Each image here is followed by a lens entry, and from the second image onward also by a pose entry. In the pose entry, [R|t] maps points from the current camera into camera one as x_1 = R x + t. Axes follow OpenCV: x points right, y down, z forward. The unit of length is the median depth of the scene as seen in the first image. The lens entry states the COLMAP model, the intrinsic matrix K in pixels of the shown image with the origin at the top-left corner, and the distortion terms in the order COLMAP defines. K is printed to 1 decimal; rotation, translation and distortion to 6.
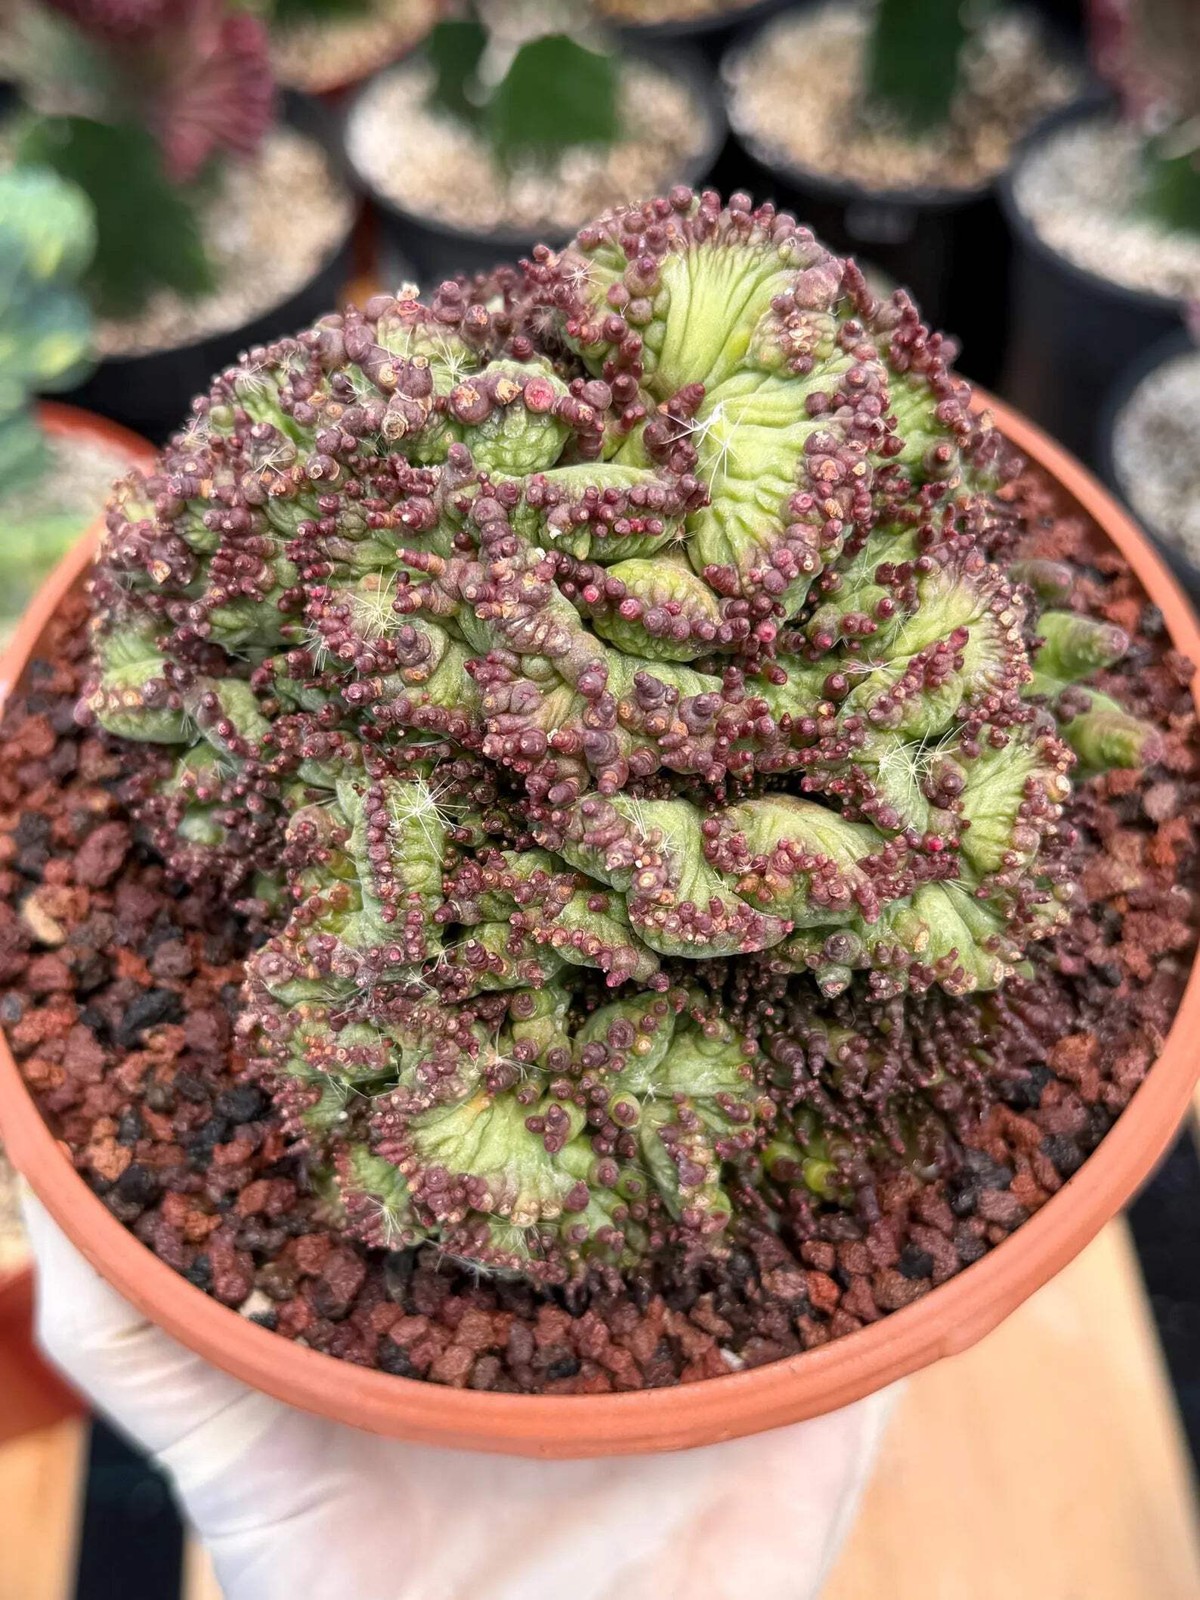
lens RADIAL K [[2201.4, 0, 584.6], [0, 2201.4, 816.2], [0, 0, 1]] dist [0.119045, -0.024416]
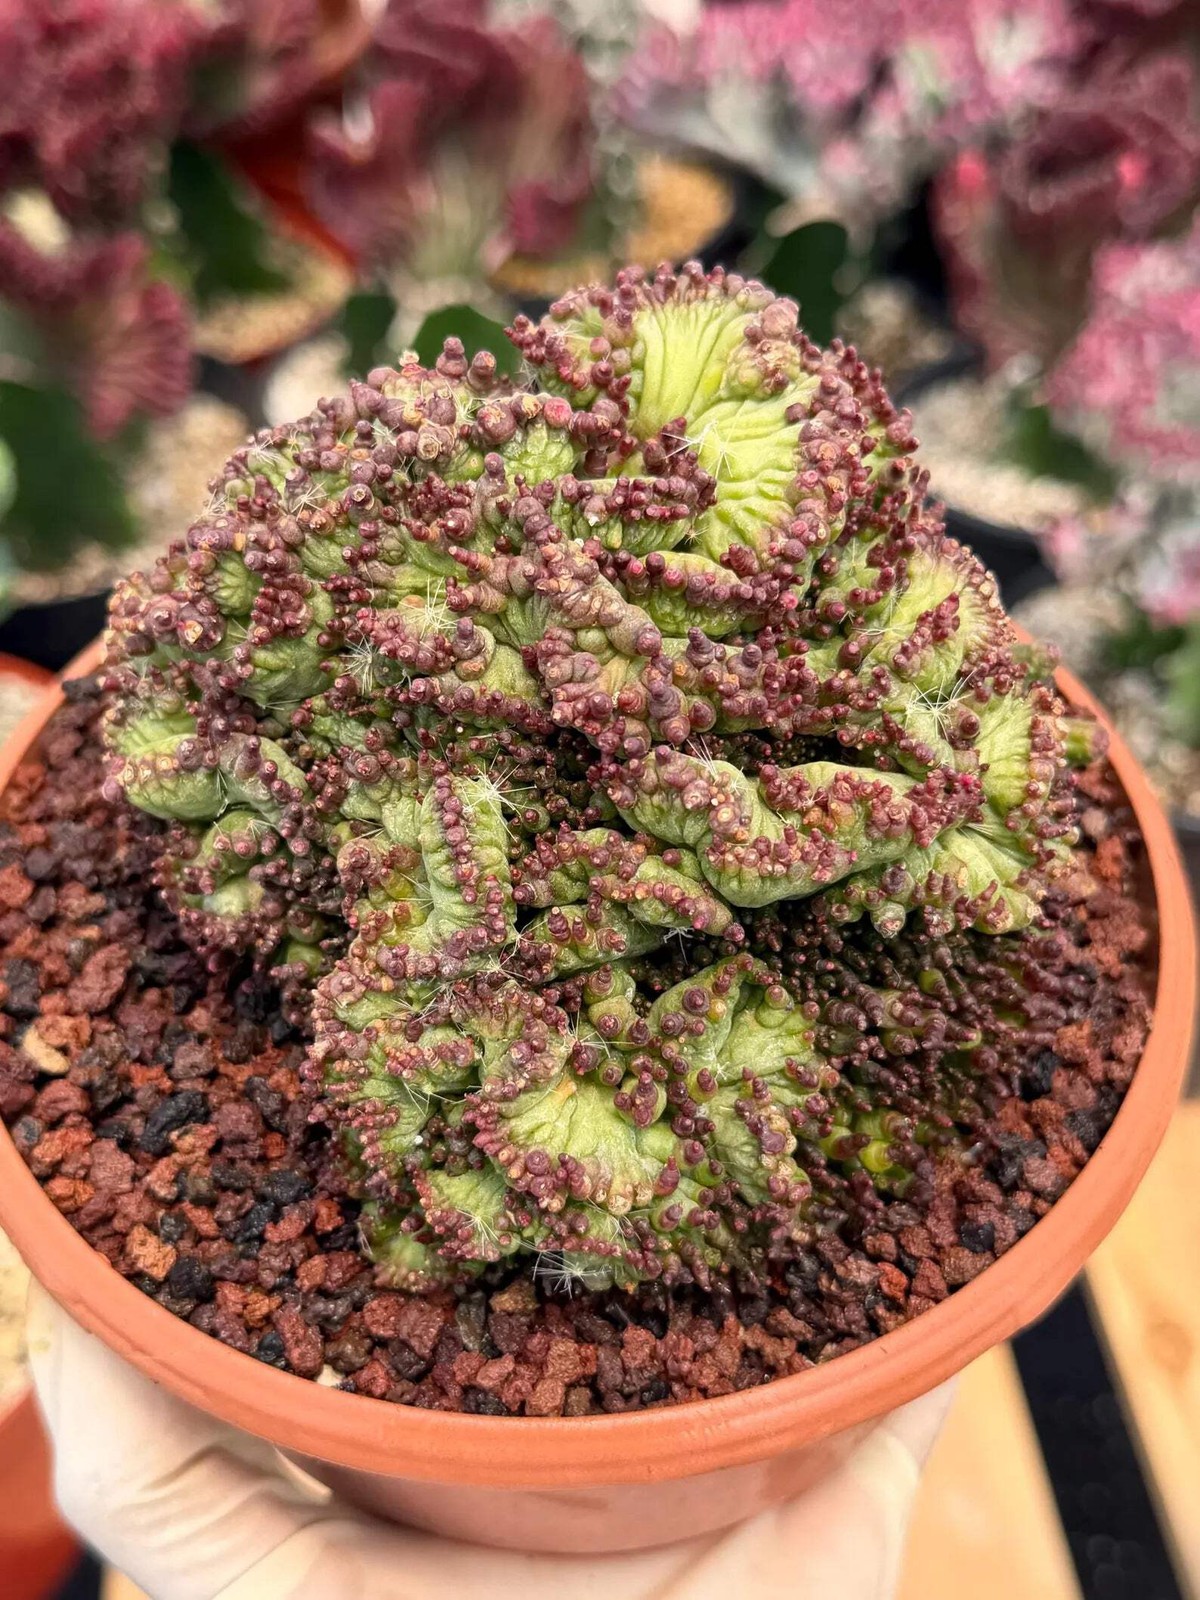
lens RADIAL K [[2194.4, 0, 600.0], [0, 2194.4, 800.0], [0, 0, 1]] dist [0.119016, -0.012531]
pose [[0.981759, -0.092395, 0.166172, -0.191056], [0.127782, 0.967811, -0.216825, 0.226040], [-0.140790, 0.234104, 0.961964, -0.009626]]
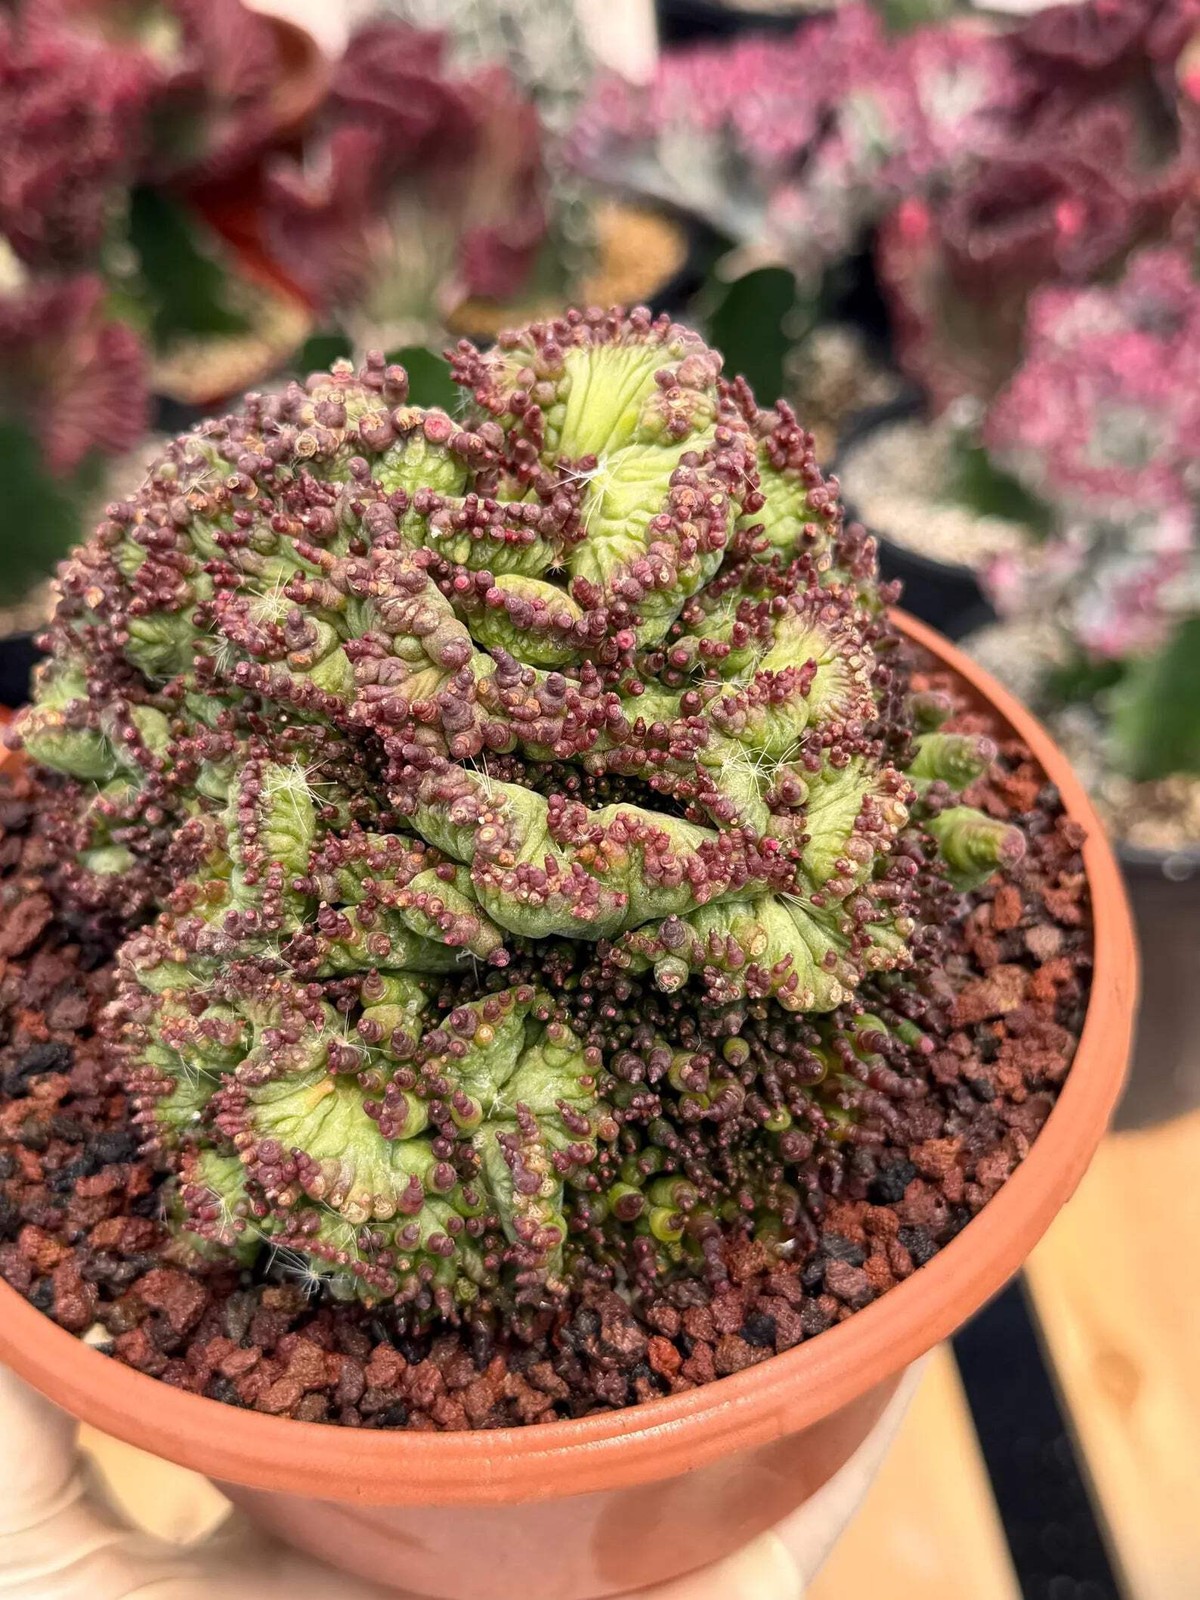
lens RADIAL K [[2198.6, 0, 604.7], [0, 2198.6, 758.7], [0, 0, 1]] dist [0.154326, -0.489524]
pose [[0.996528, 0.065088, -0.051922, 0.127109], [-0.077326, 0.954719, -0.287284, 0.272121], [0.030872, 0.290301, 0.956437, -0.016930]]
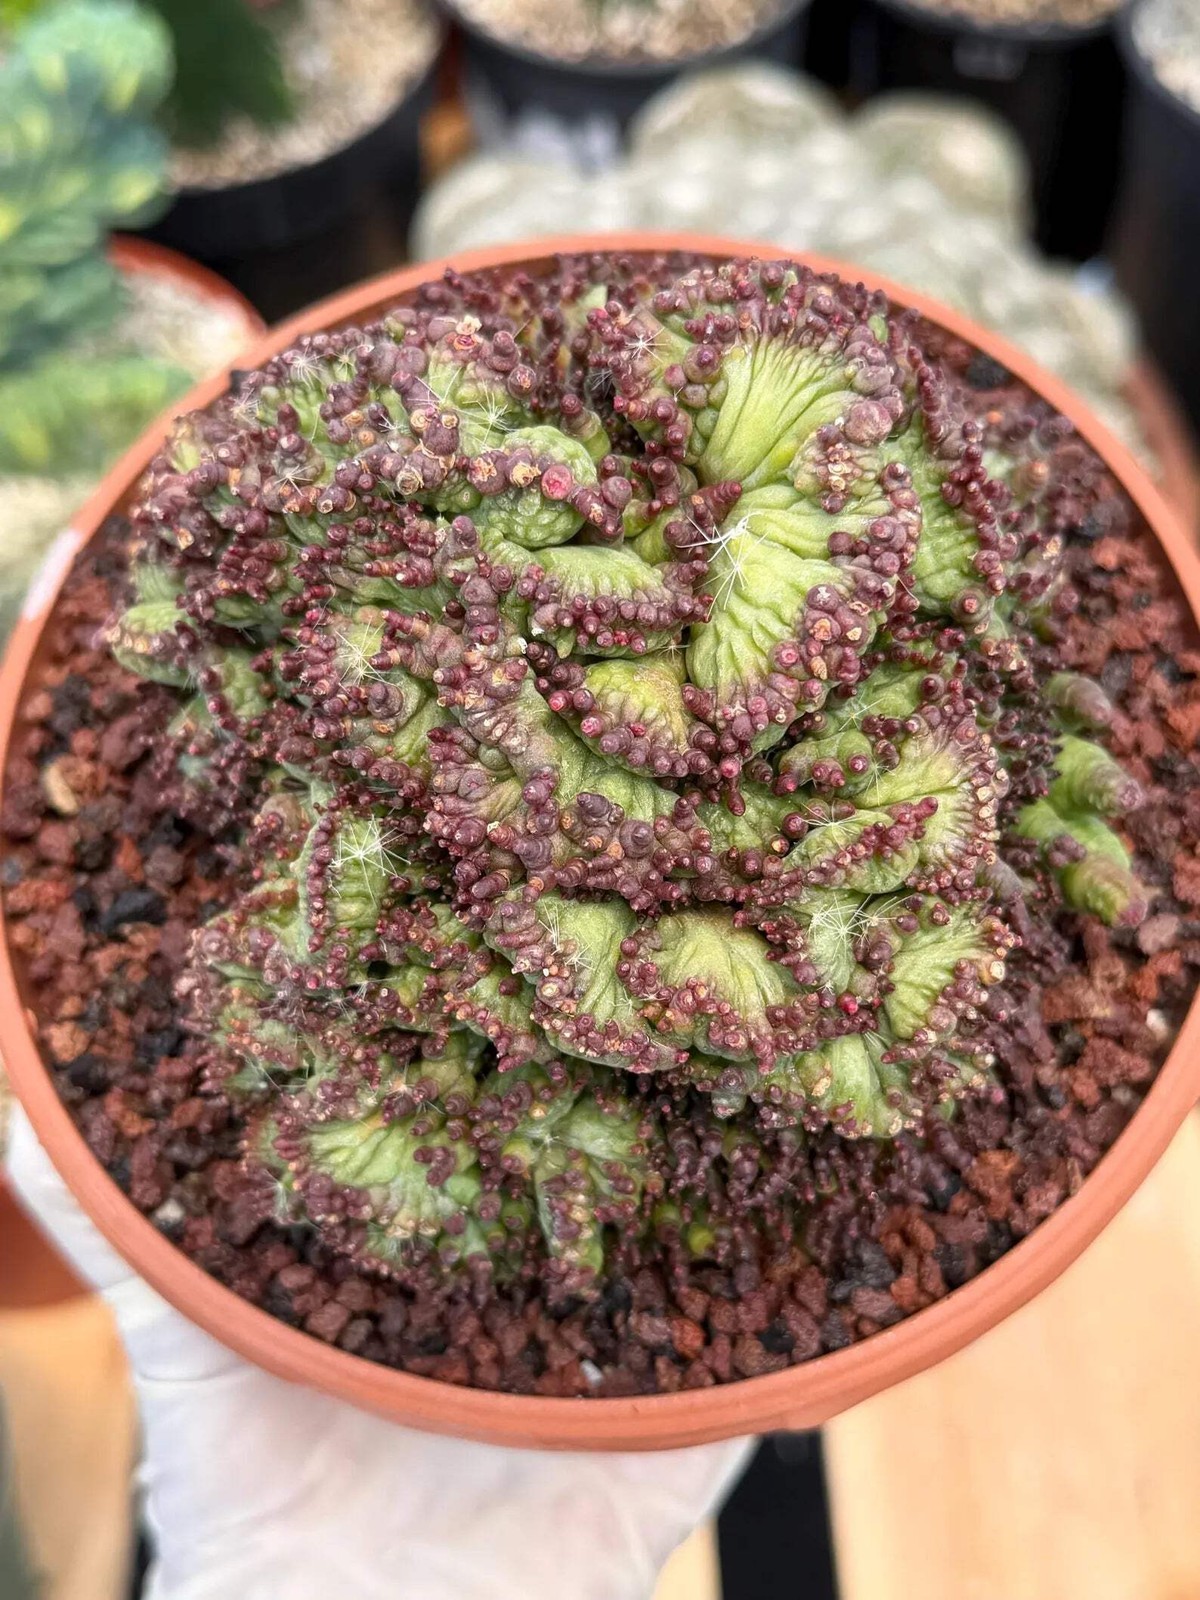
lens RADIAL K [[2209.4, 0, 605.0], [0, 2209.4, 823.4], [0, 0, 1]] dist [0.106090, -0.044009]
pose [[0.970210, 0.228588, -0.080255, 0.108999], [-0.211877, 0.961234, 0.176458, -0.213831], [0.117480, -0.154197, 0.981031, 0.013108]]
